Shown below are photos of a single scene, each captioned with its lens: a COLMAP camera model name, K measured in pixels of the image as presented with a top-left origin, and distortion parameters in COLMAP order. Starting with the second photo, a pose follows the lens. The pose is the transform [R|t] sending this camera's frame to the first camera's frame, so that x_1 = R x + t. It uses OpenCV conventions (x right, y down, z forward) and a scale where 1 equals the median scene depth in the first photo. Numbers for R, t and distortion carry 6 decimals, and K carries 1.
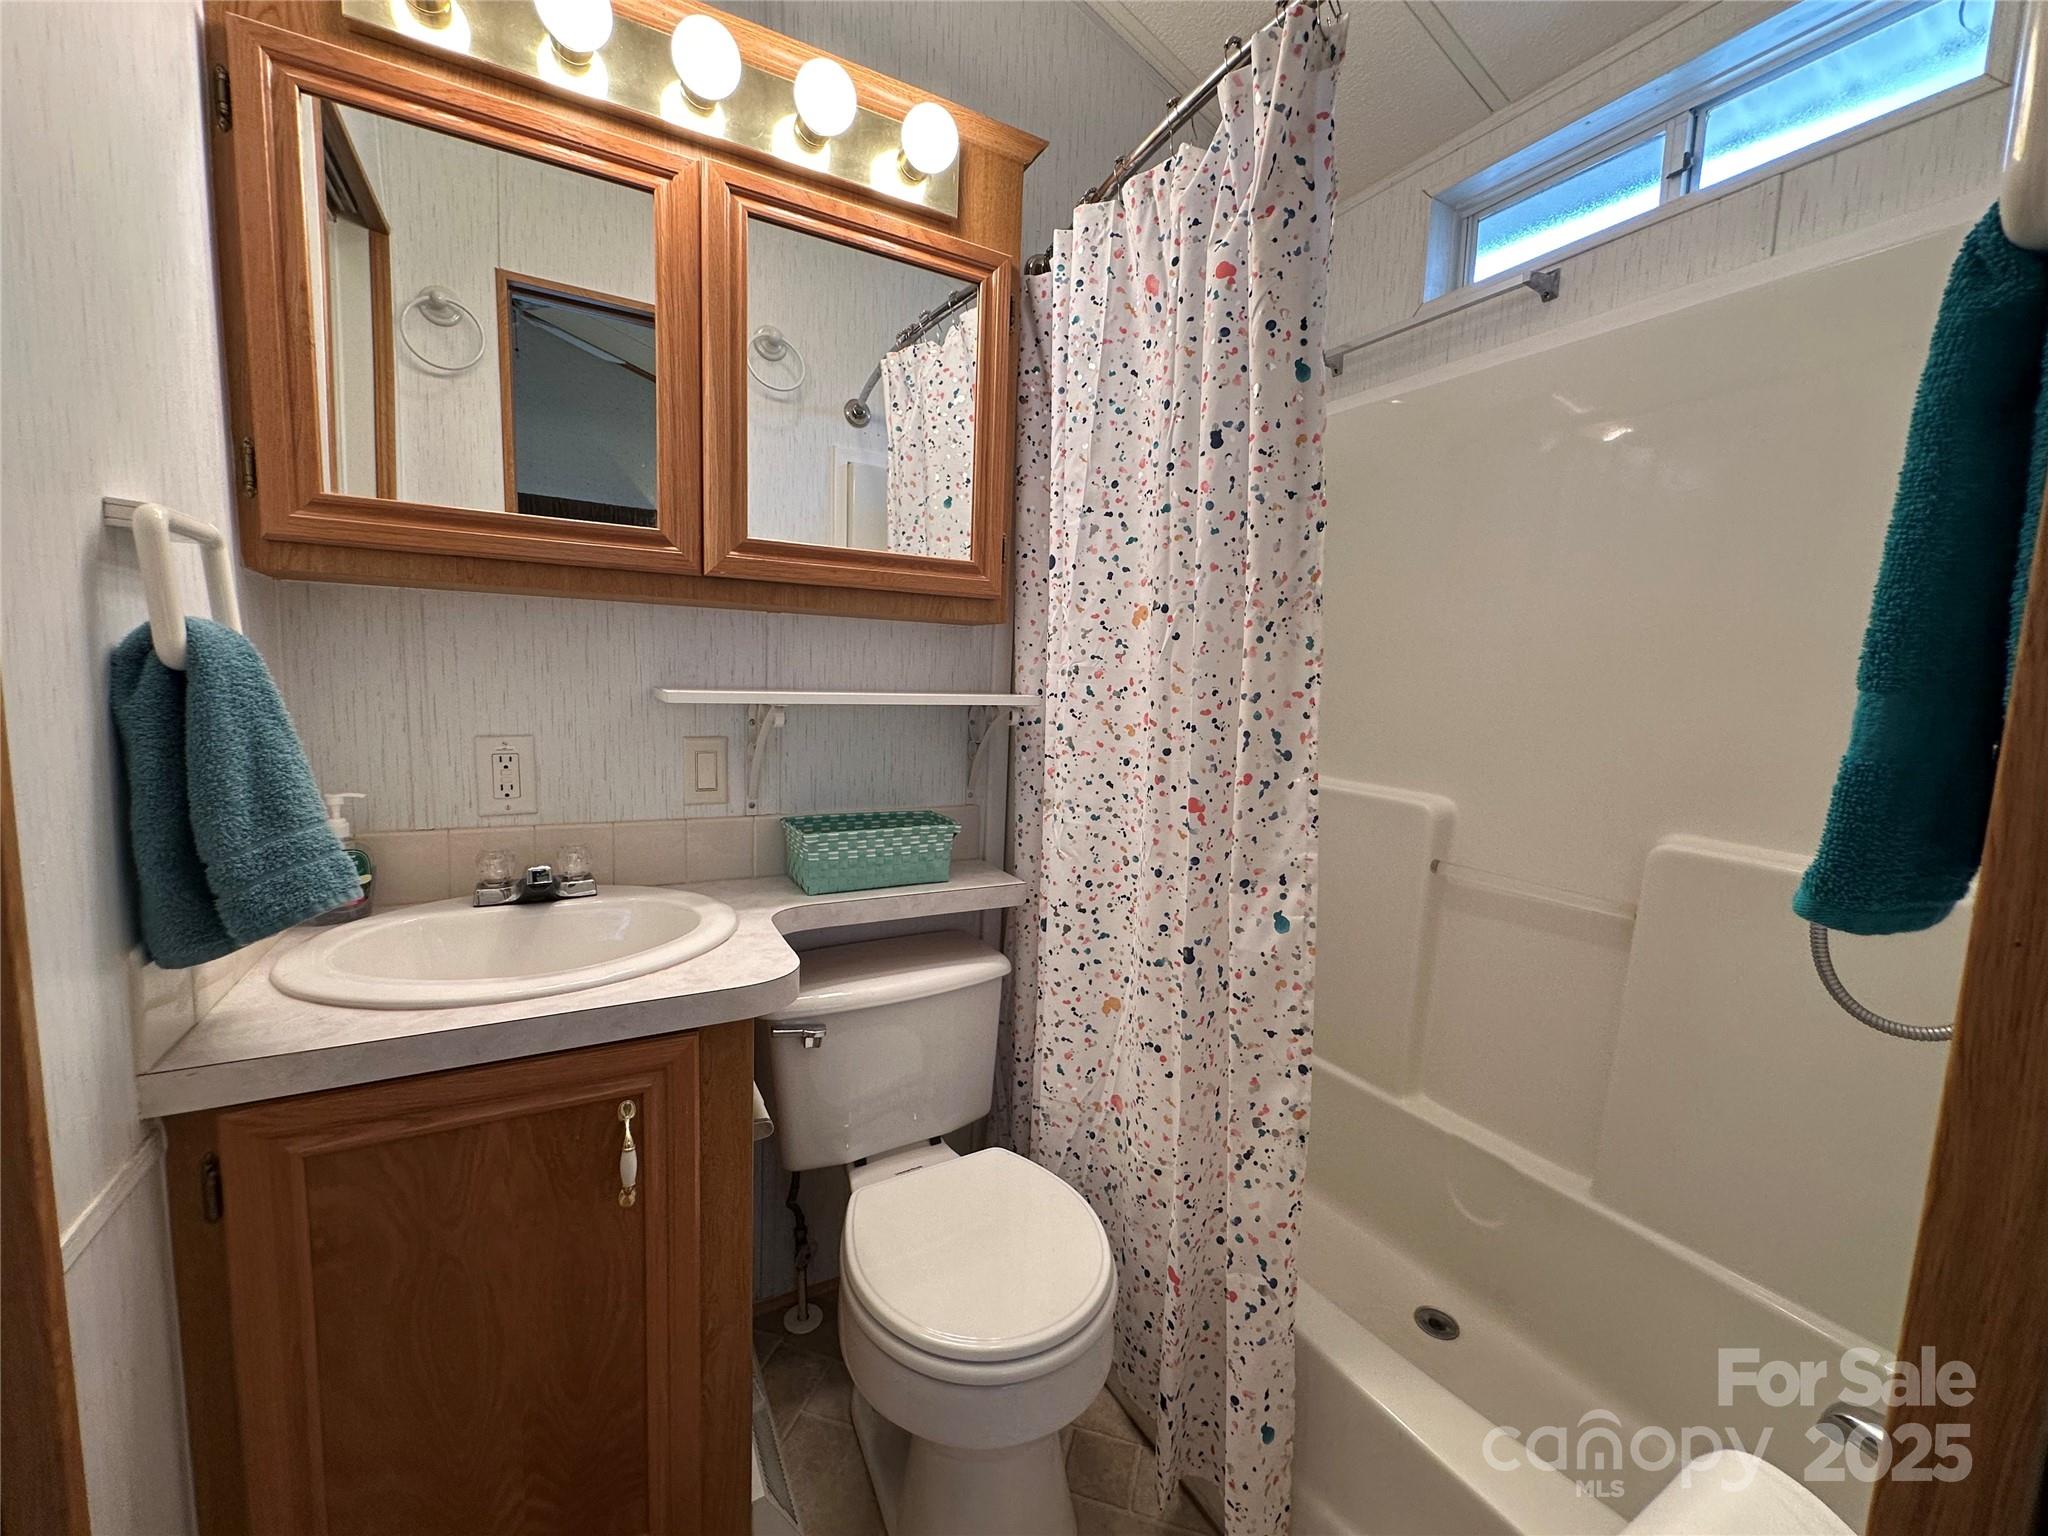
lens RADIAL K [[821.8, 0, 1031.2], [0, 821.8, 762.9], [0, 0, 1]] dist [-0.005025, 0.000181]
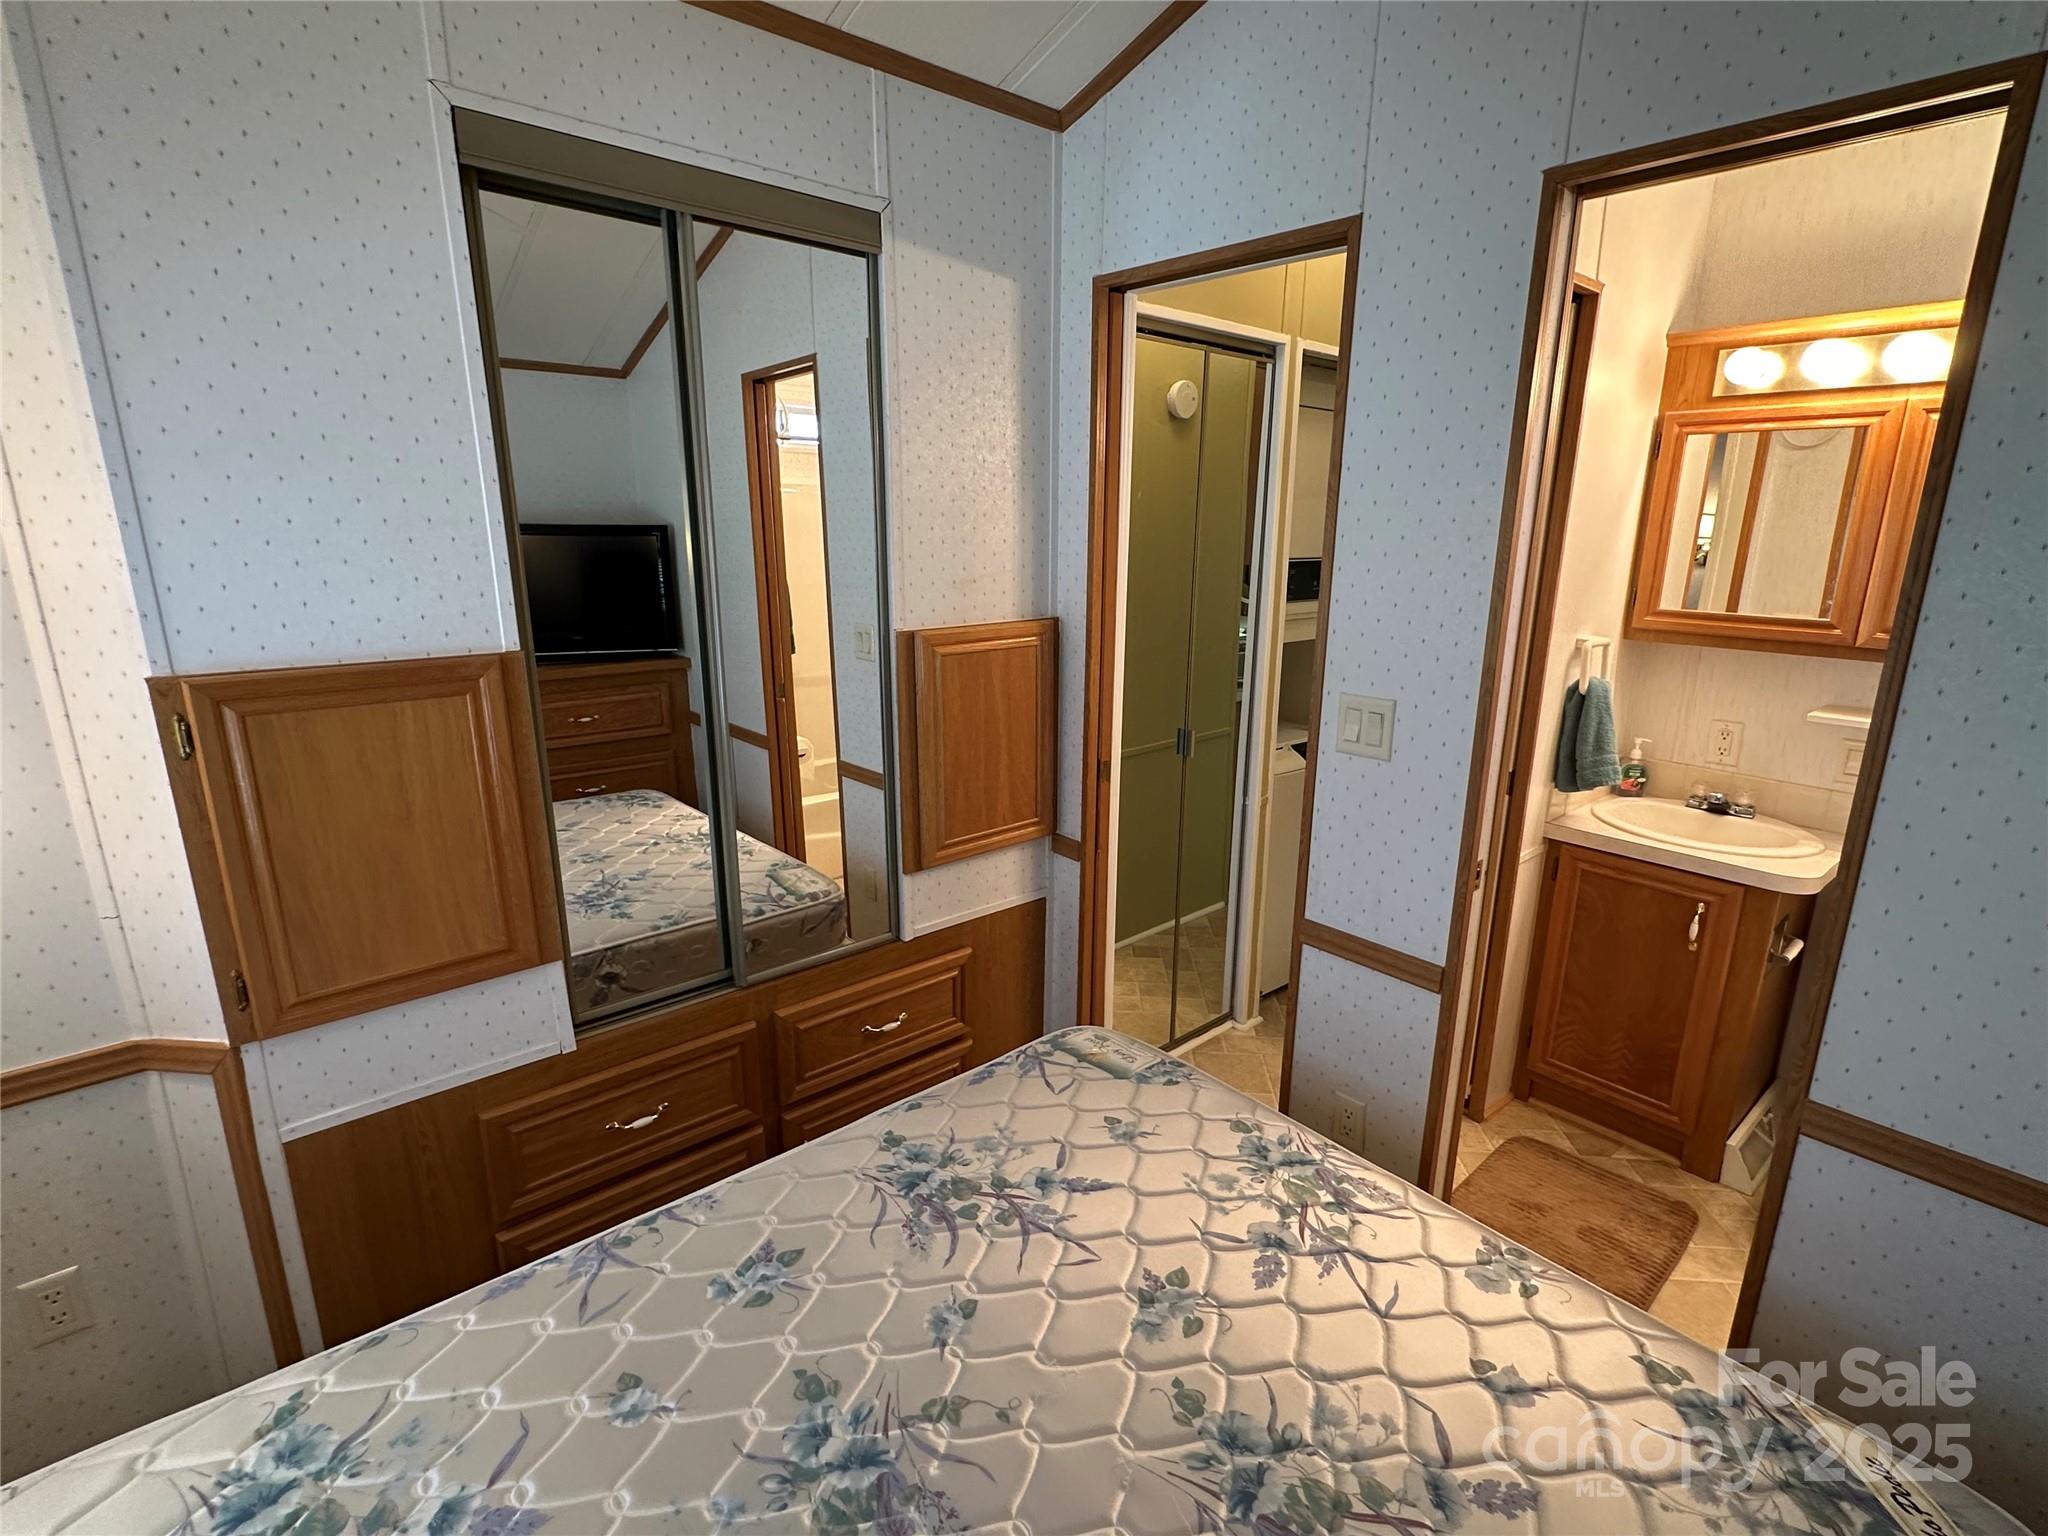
lens RADIAL K [[969.9, 0, 1029.2], [0, 969.9, 774.1], [0, 0, 1]] dist [-0.002261, -0.000150]
pose [[0.198571, 0.215693, -0.956058, 1.556755], [-0.106668, 0.974444, 0.197687, -0.245564], [0.974265, 0.062726, 0.216504, -1.340470]]
